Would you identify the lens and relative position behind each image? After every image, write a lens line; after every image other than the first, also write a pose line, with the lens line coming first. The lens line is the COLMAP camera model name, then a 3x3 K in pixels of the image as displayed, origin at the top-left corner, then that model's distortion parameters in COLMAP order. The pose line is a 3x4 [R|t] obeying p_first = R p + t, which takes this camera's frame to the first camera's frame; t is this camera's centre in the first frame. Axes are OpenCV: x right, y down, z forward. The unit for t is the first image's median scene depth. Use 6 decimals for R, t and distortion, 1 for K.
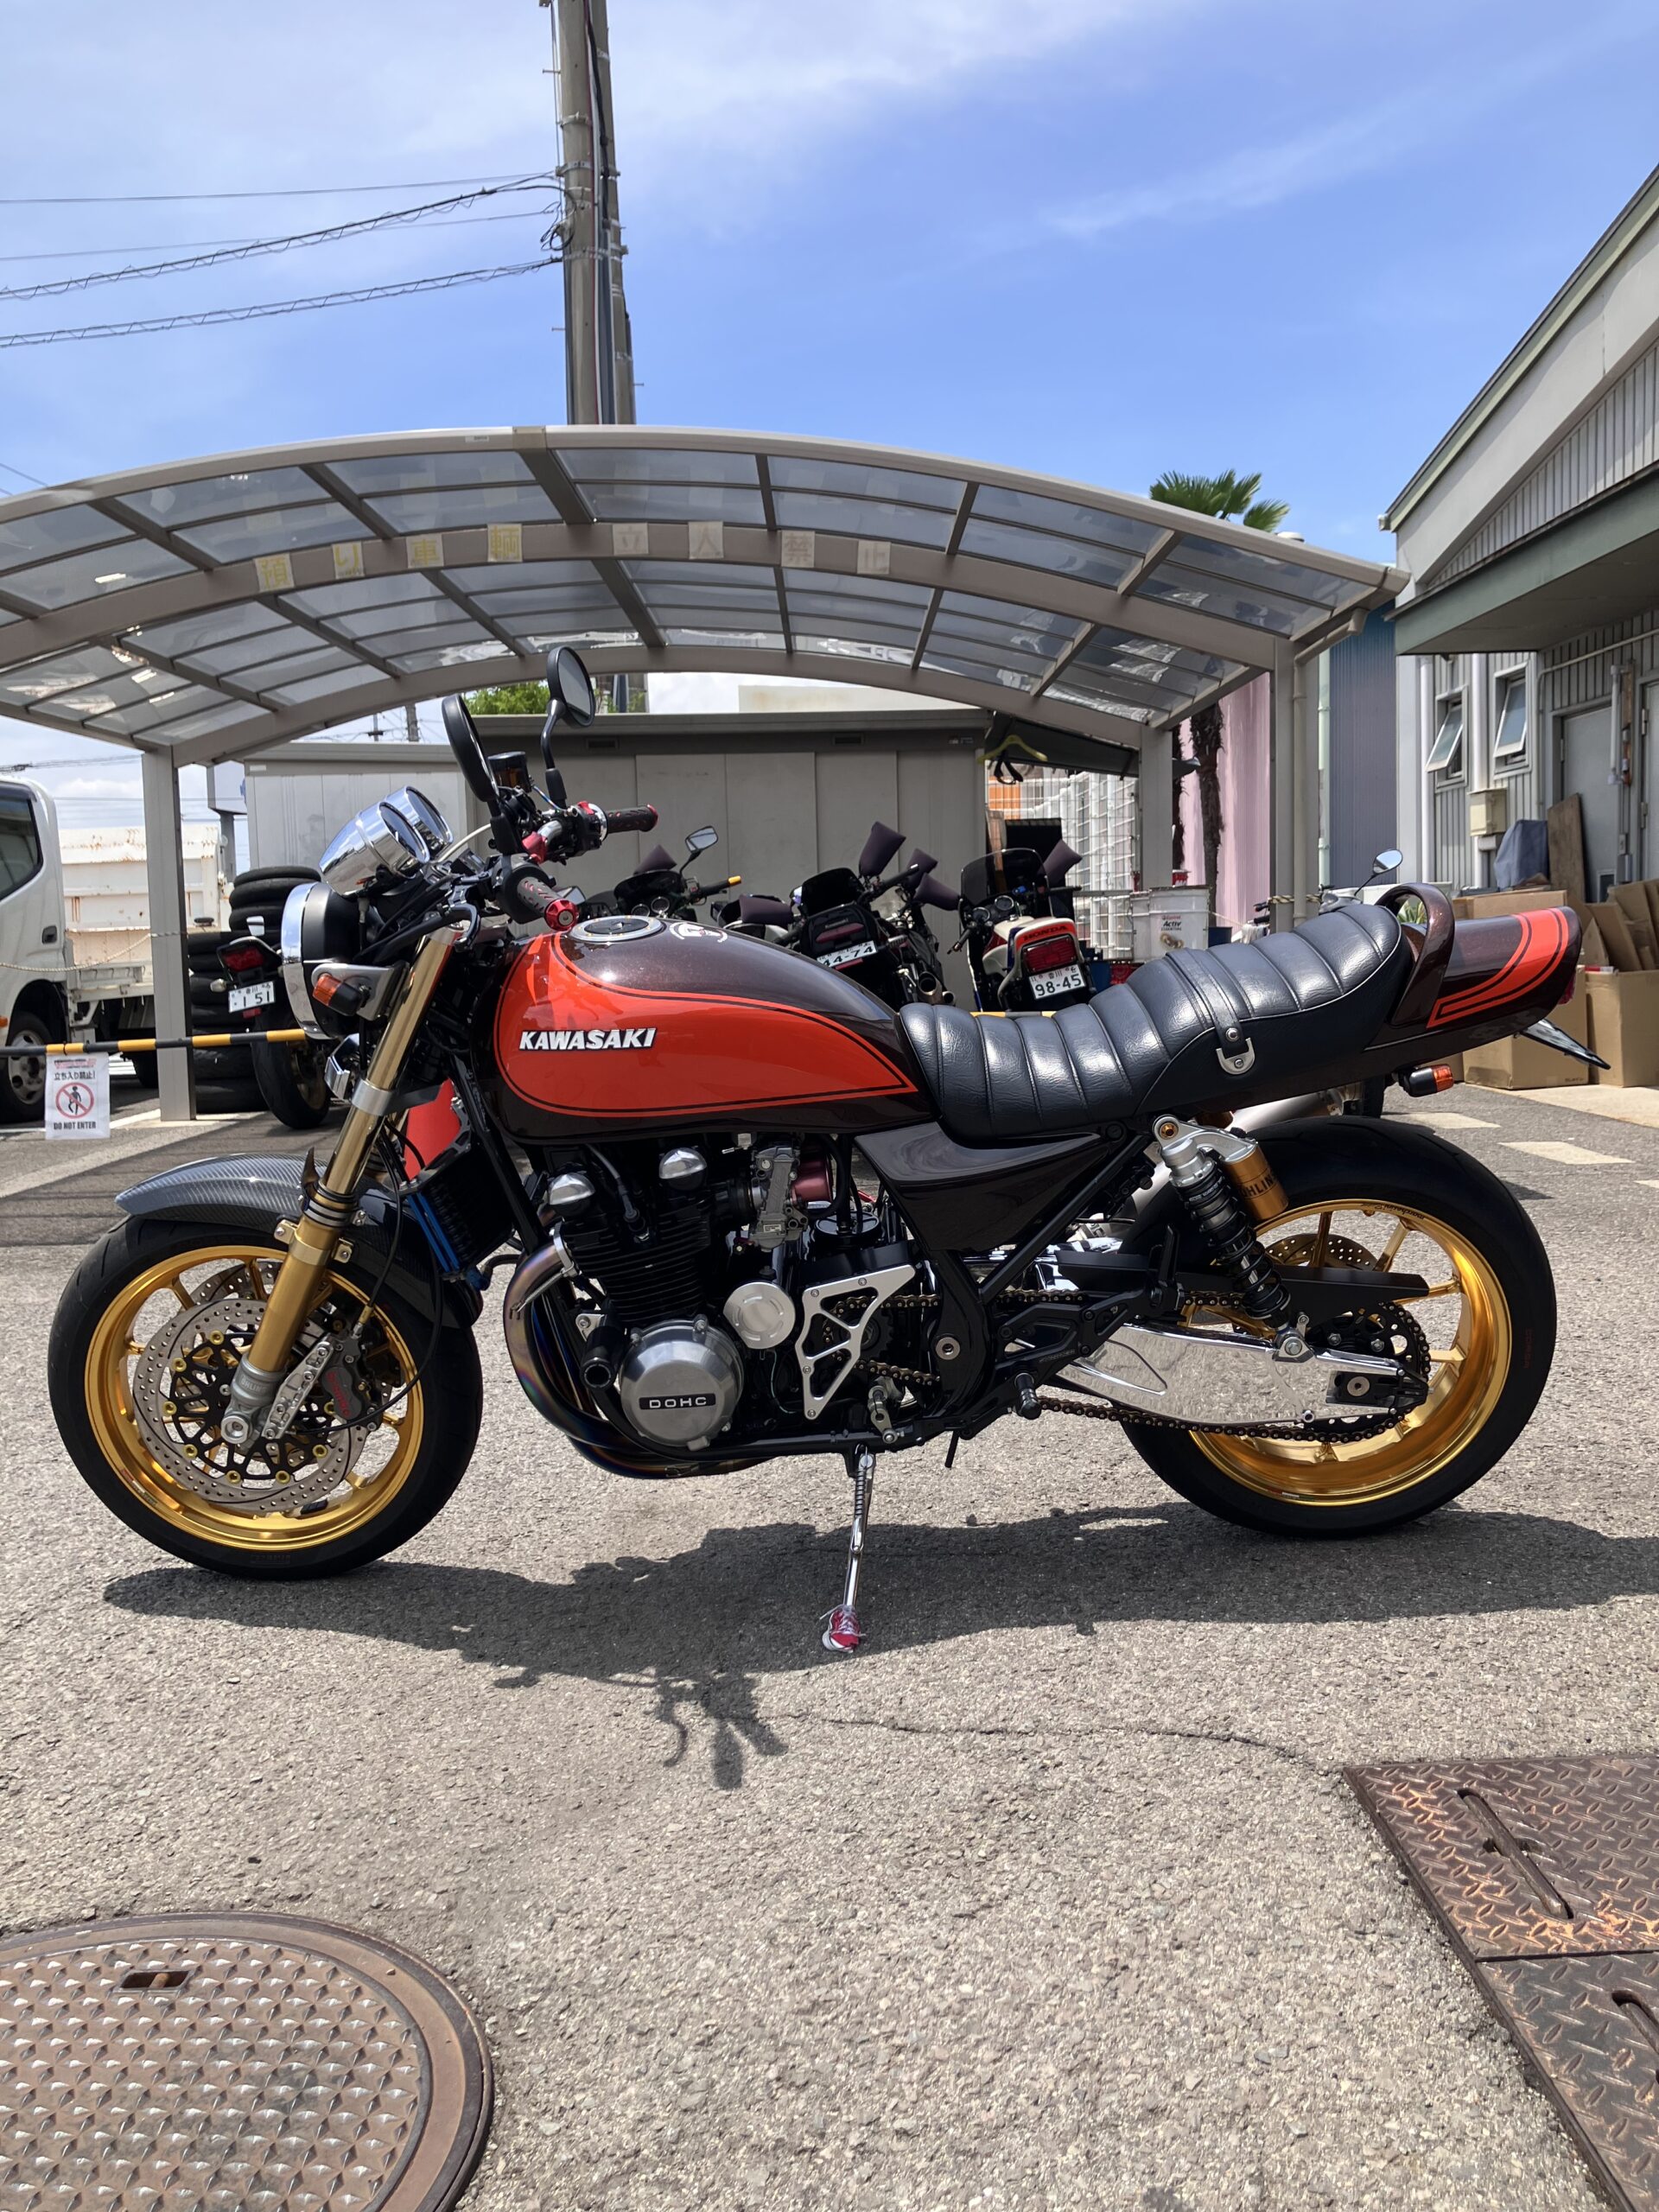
lens RADIAL K [[1816.2, 0, 829.4], [0, 1816.2, 1058.1], [0, 0, 1]] dist [0.029417, -0.037427]
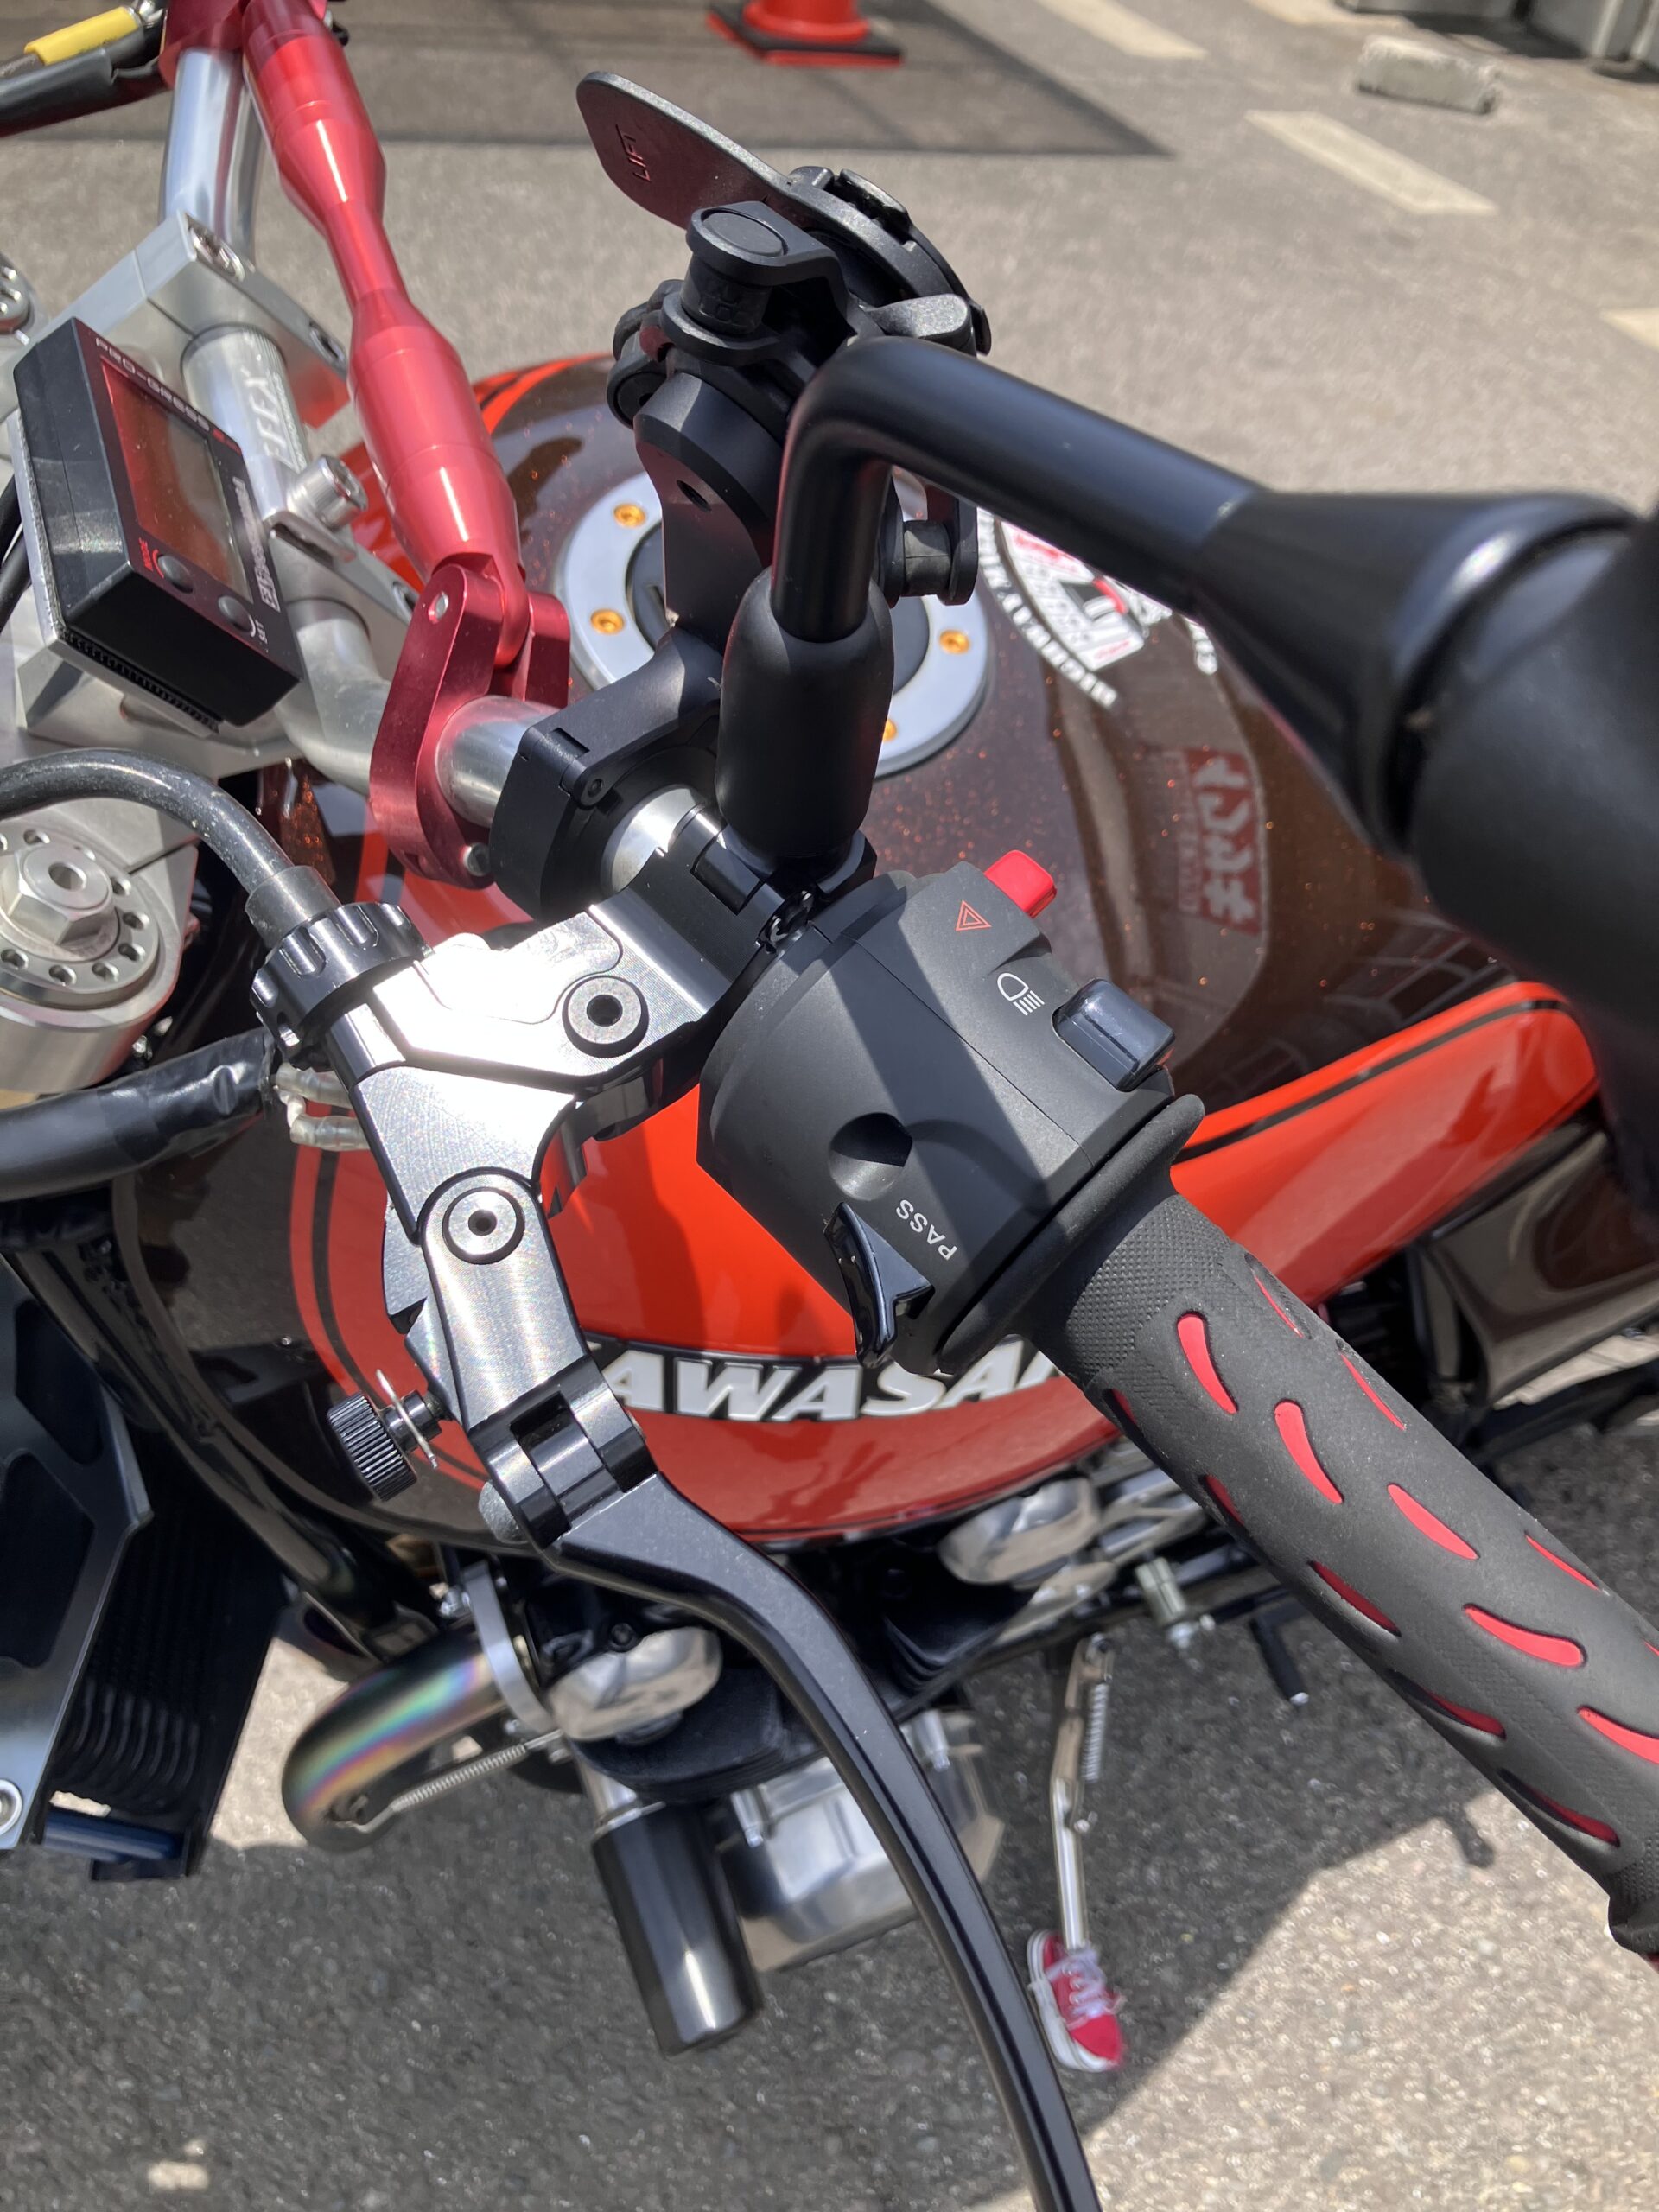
lens RADIAL K [[1816.2, 0, 843.0], [0, 1816.2, 1091.7], [0, 0, 1]] dist [0.029417, -0.037427]
pose [[0.894291, -0.163369, 0.416599, -0.203698], [-0.144672, 0.775426, 0.614642, -0.153646], [-0.423455, -0.609938, 0.669822, 0.827193]]
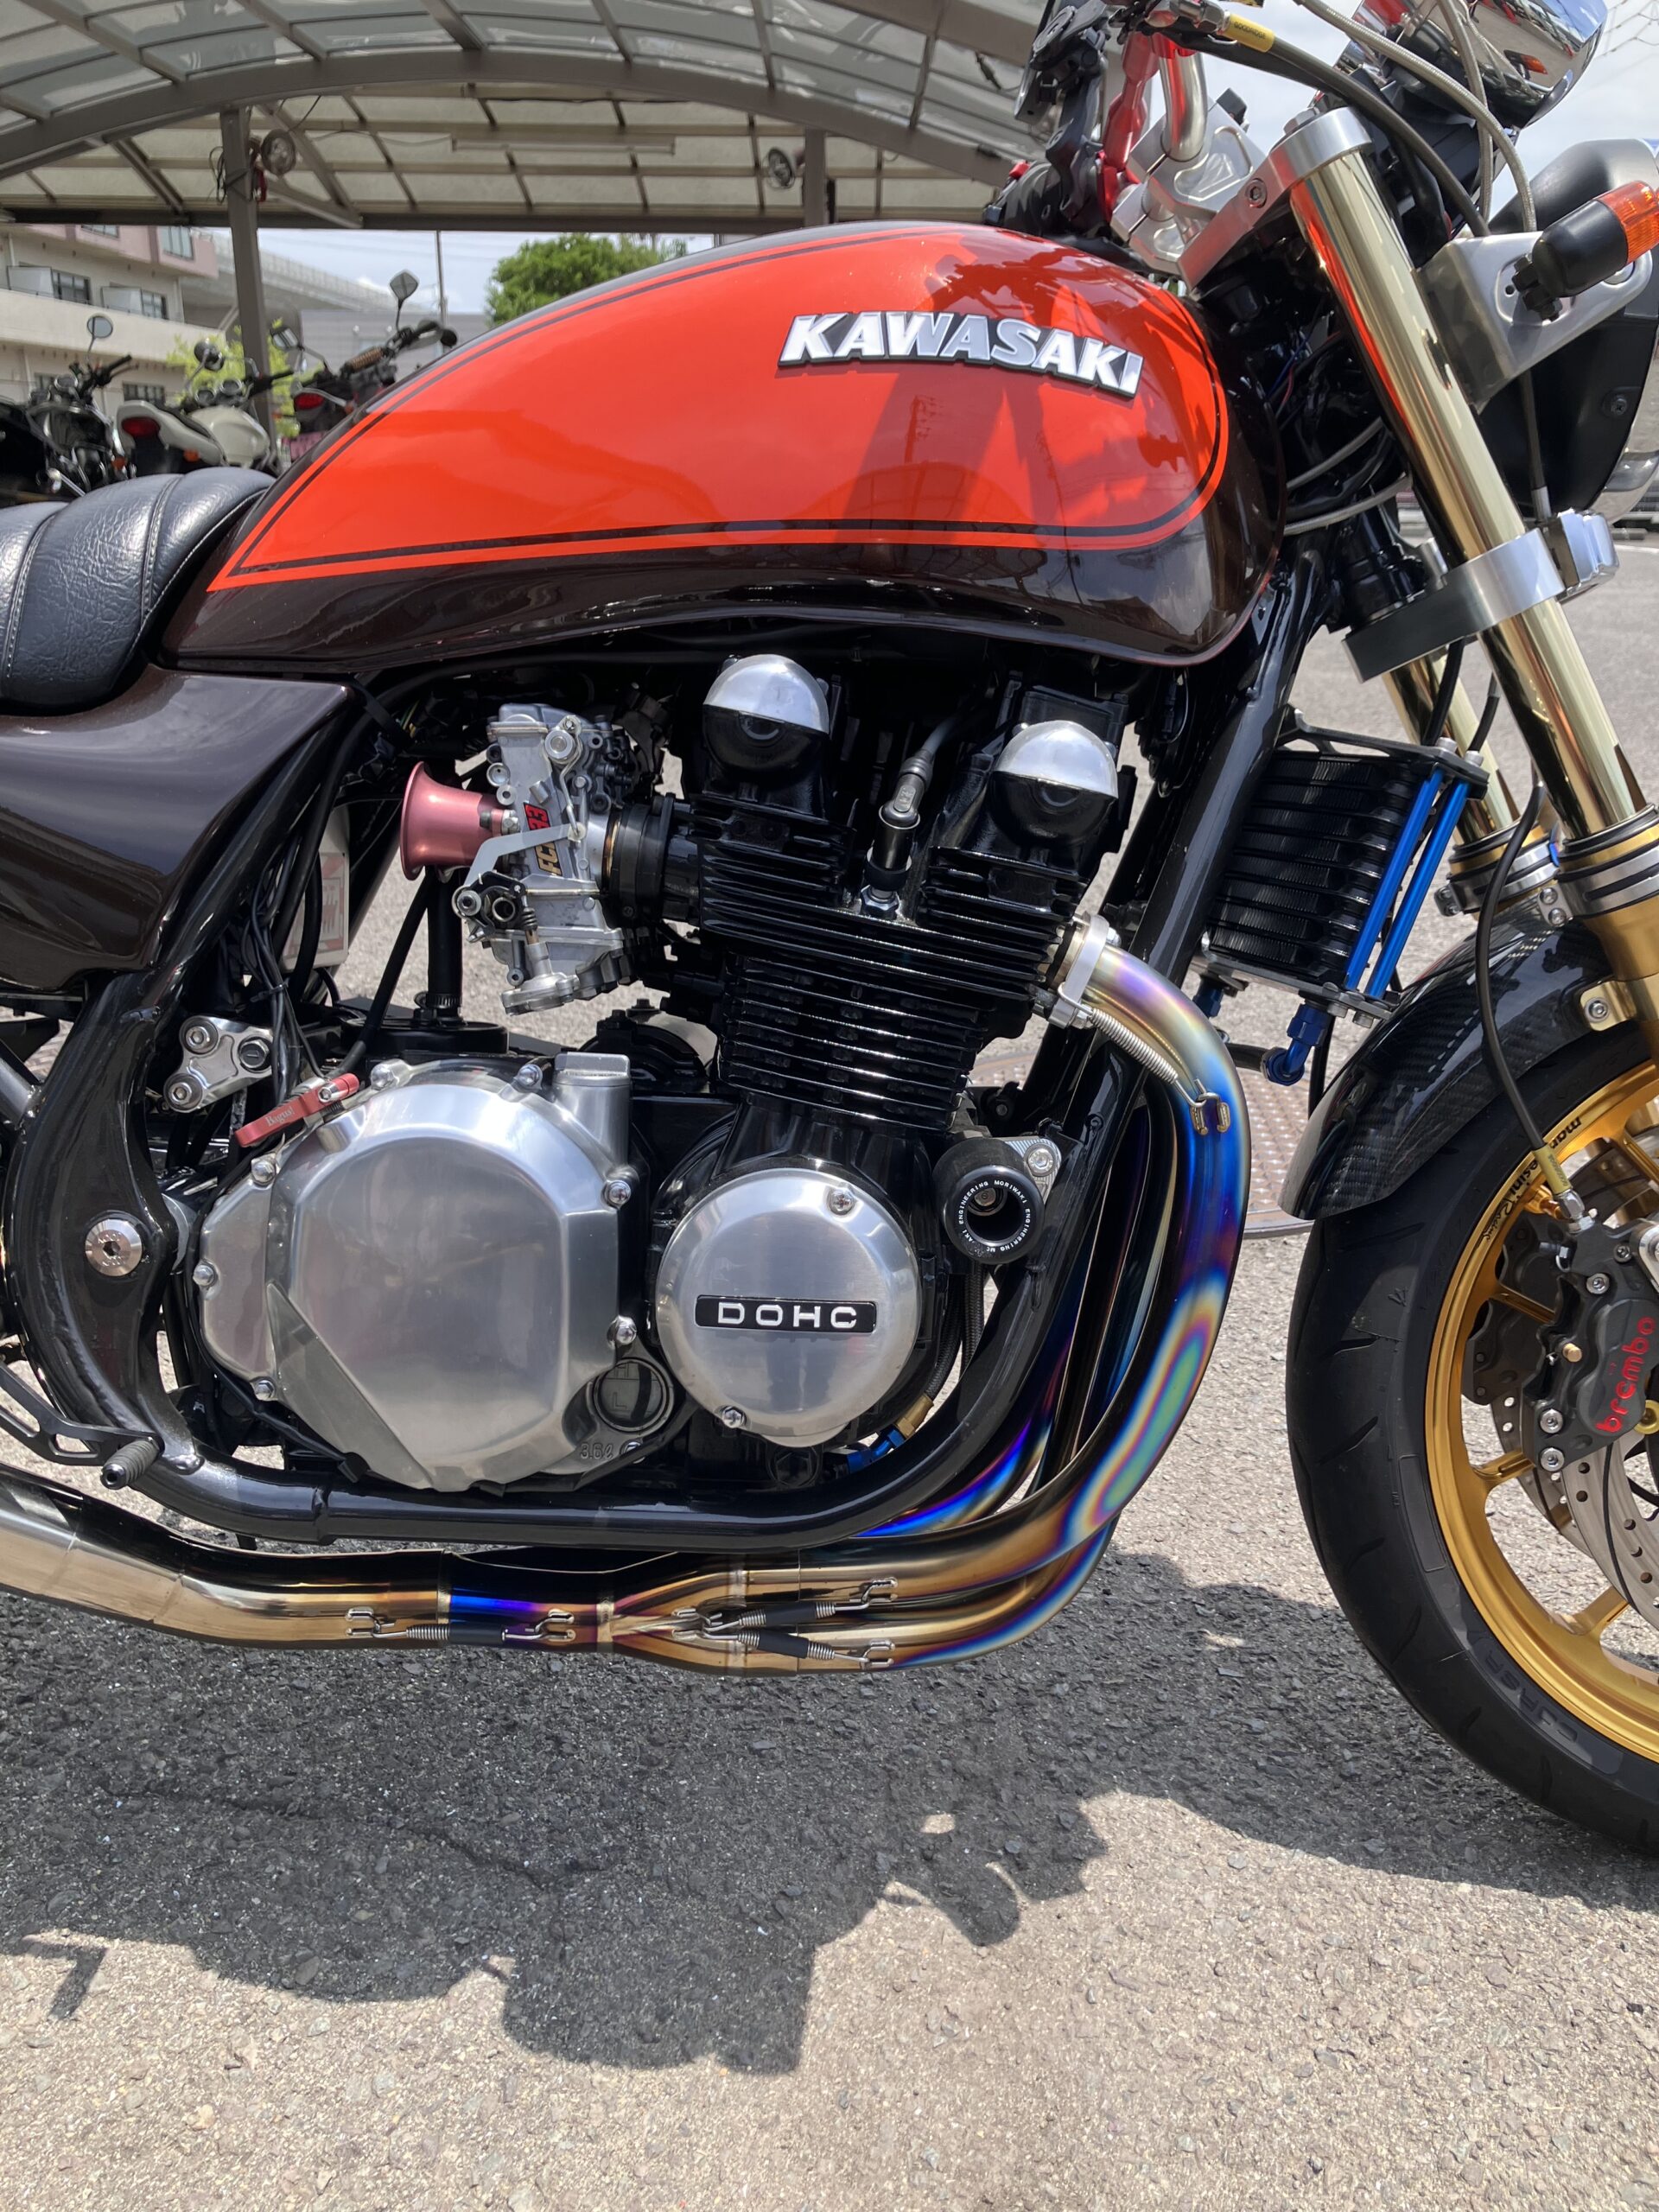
lens RADIAL K [[1816.2, 0, 849.8], [0, 1816.2, 1094.6], [0, 0, 1]] dist [0.029417, -0.037427]
pose [[-0.999823, 0.014946, 0.011425, -0.098766], [0.018237, 0.919106, 0.393589, -0.064360], [-0.004618, 0.393728, -0.919216, 1.480533]]
